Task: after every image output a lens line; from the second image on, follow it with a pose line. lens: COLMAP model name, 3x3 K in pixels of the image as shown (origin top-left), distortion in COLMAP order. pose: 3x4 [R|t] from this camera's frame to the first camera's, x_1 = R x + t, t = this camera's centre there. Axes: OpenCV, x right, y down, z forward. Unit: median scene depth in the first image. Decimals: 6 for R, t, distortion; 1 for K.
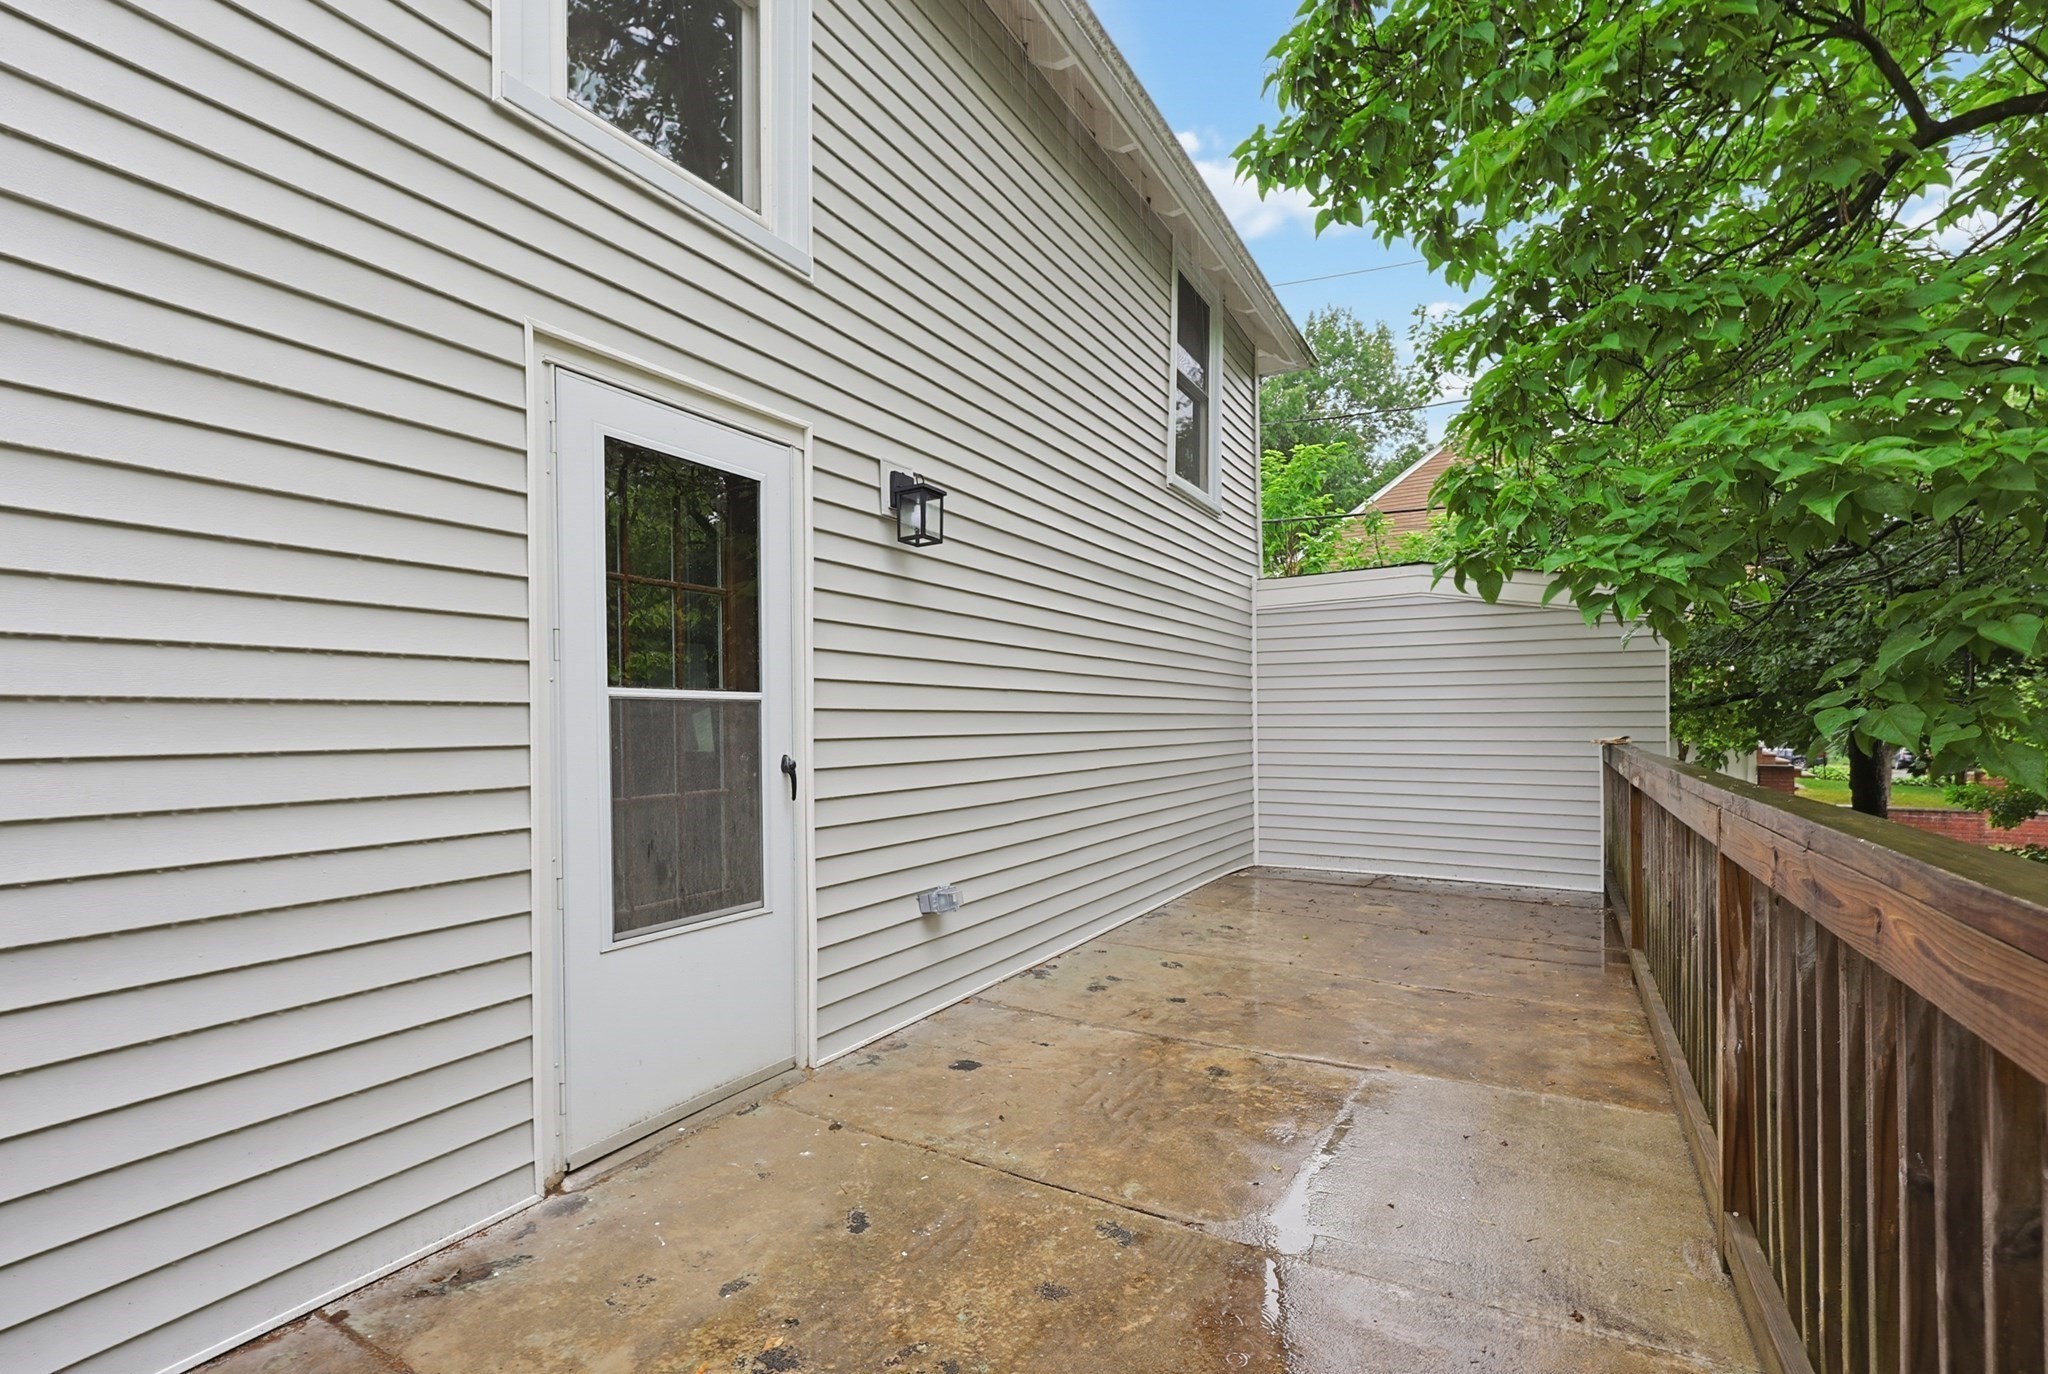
lens RADIAL K [[890.0, 0, 1033.3], [0, 890.0, 725.0], [0, 0, 1]] dist [0.001117, 0.000205]
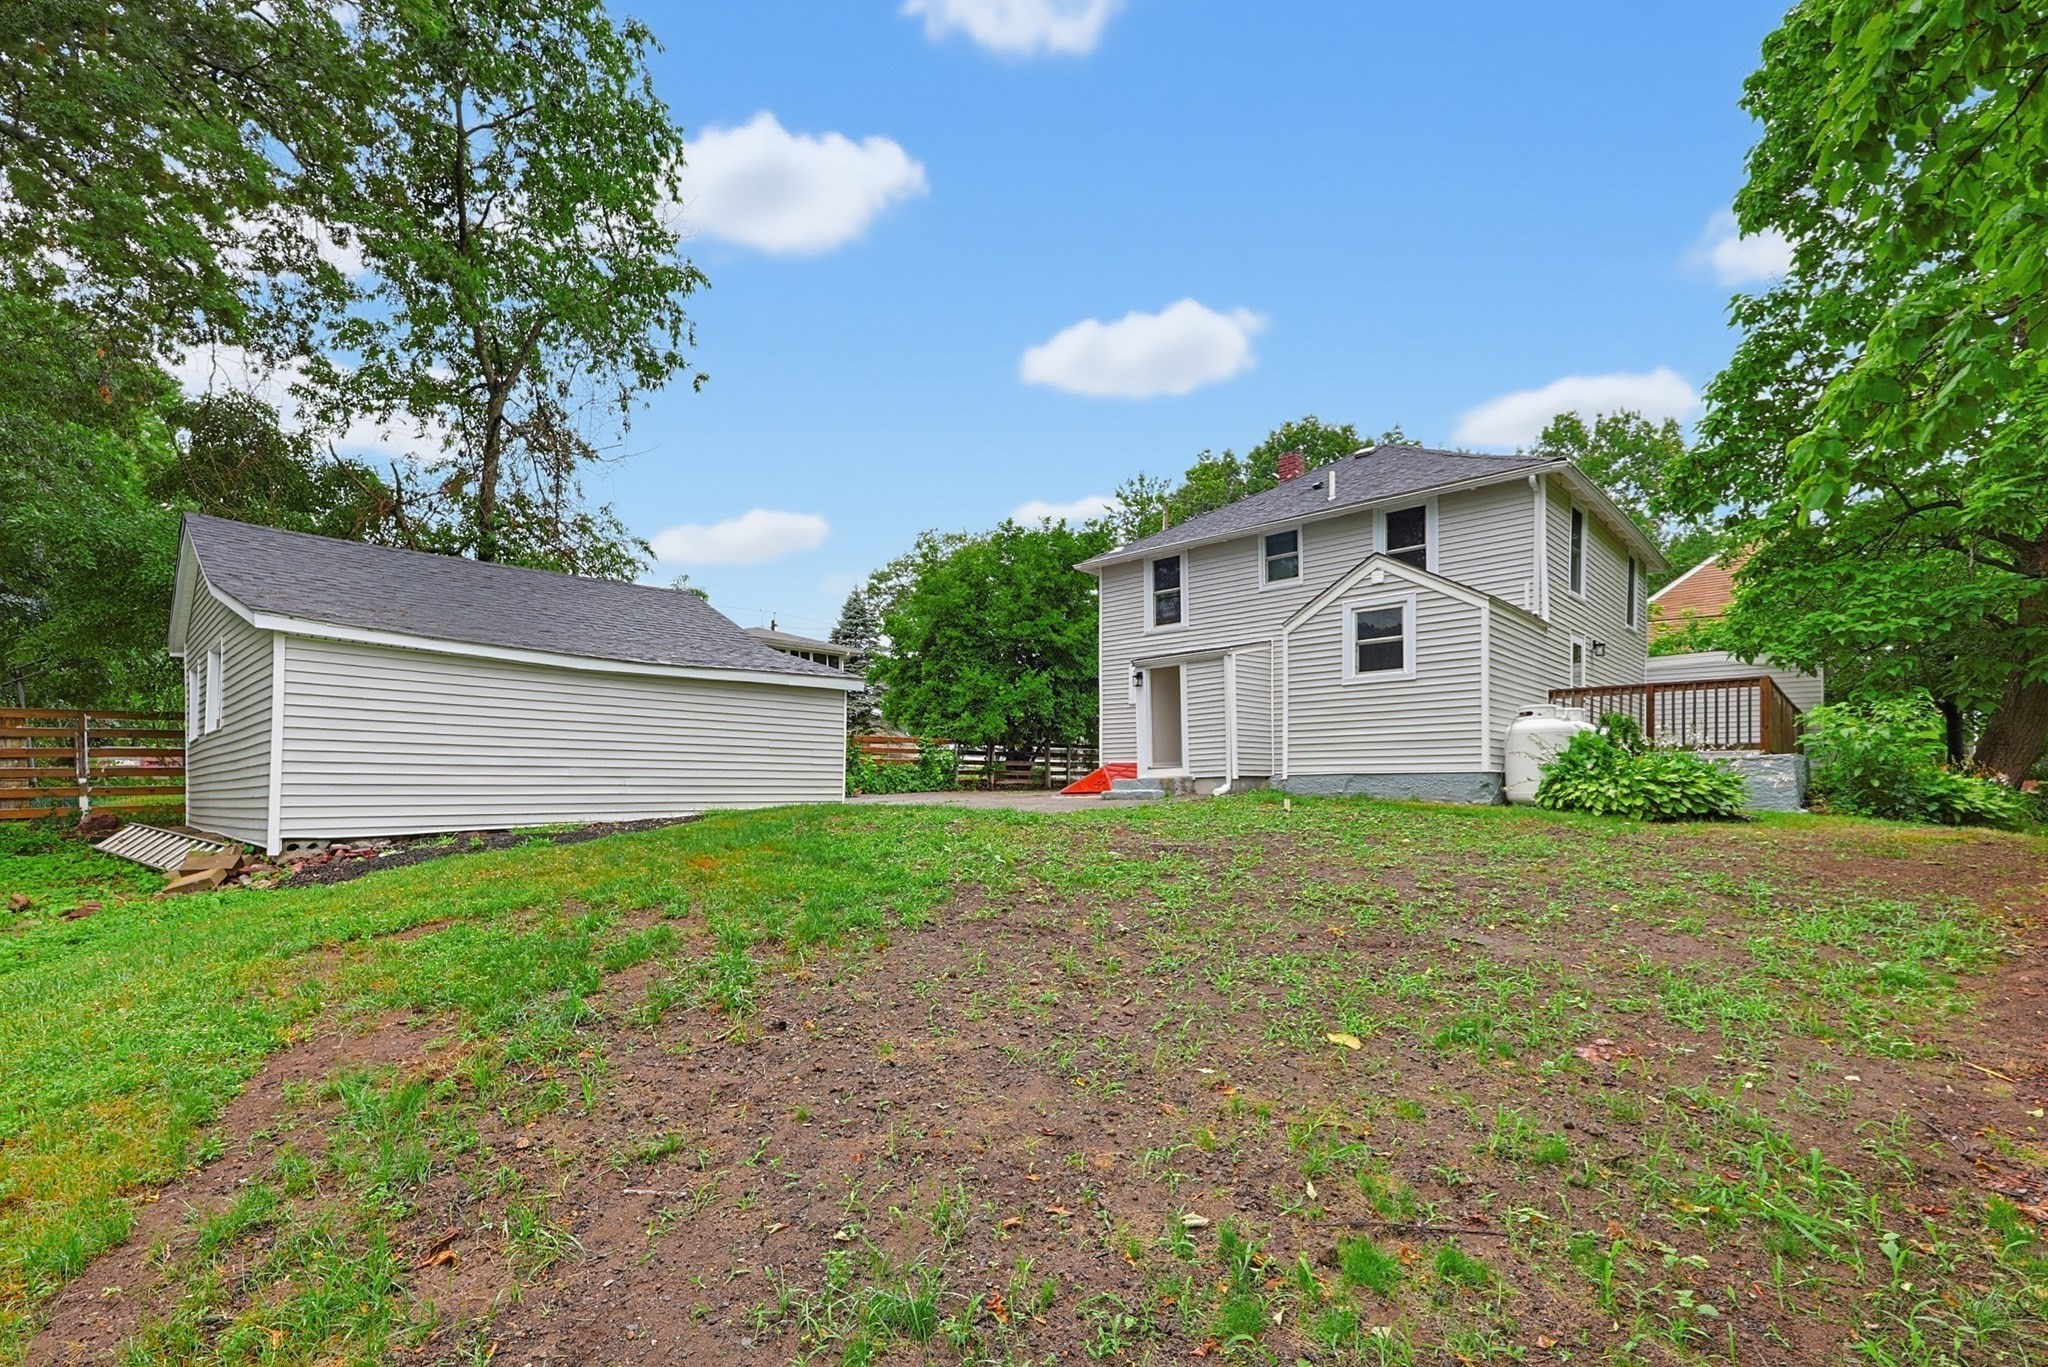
lens RADIAL K [[890.0, 0, 1031.1], [0, 890.0, 782.8], [0, 0, 1]] dist [0.001117, 0.000205]
pose [[0.972759, 0.007934, -0.231684, -1.395215], [-0.009749, 0.999930, -0.006692, 0.370074], [0.231614, 0.008769, 0.972768, -3.025029]]
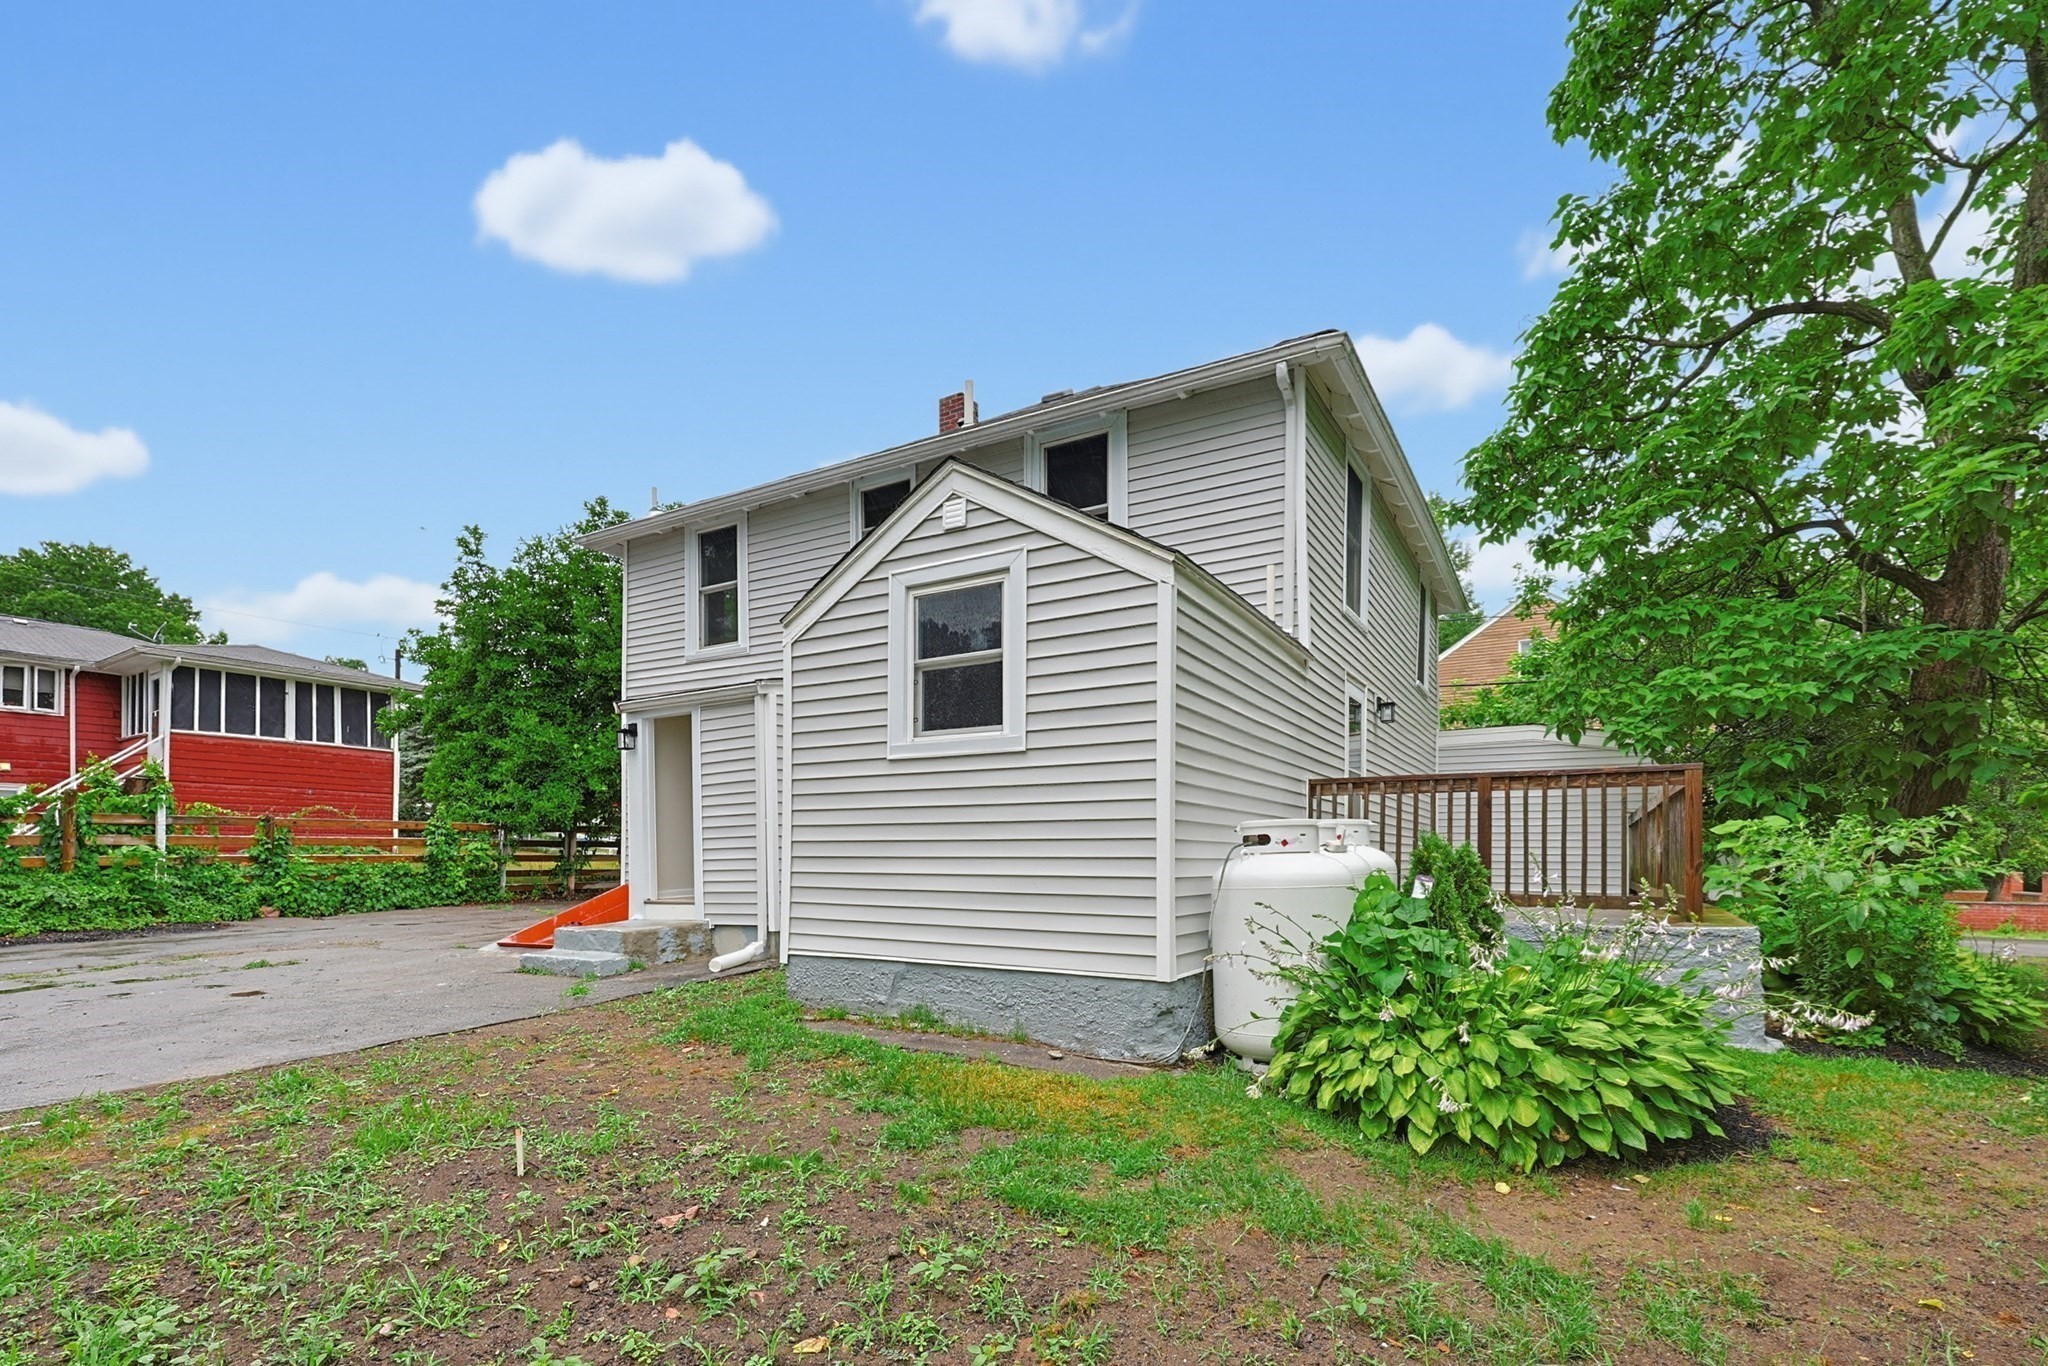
lens RADIAL K [[925.4, 0, 1052.2], [0, 925.4, 848.5], [0, 0, 1]] dist [0.003245, -0.000007]
pose [[0.999888, 0.011165, 0.009924, -0.883925], [-0.011033, 0.999851, -0.013252, 0.176959], [-0.010070, 0.013141, 0.999863, -1.395011]]
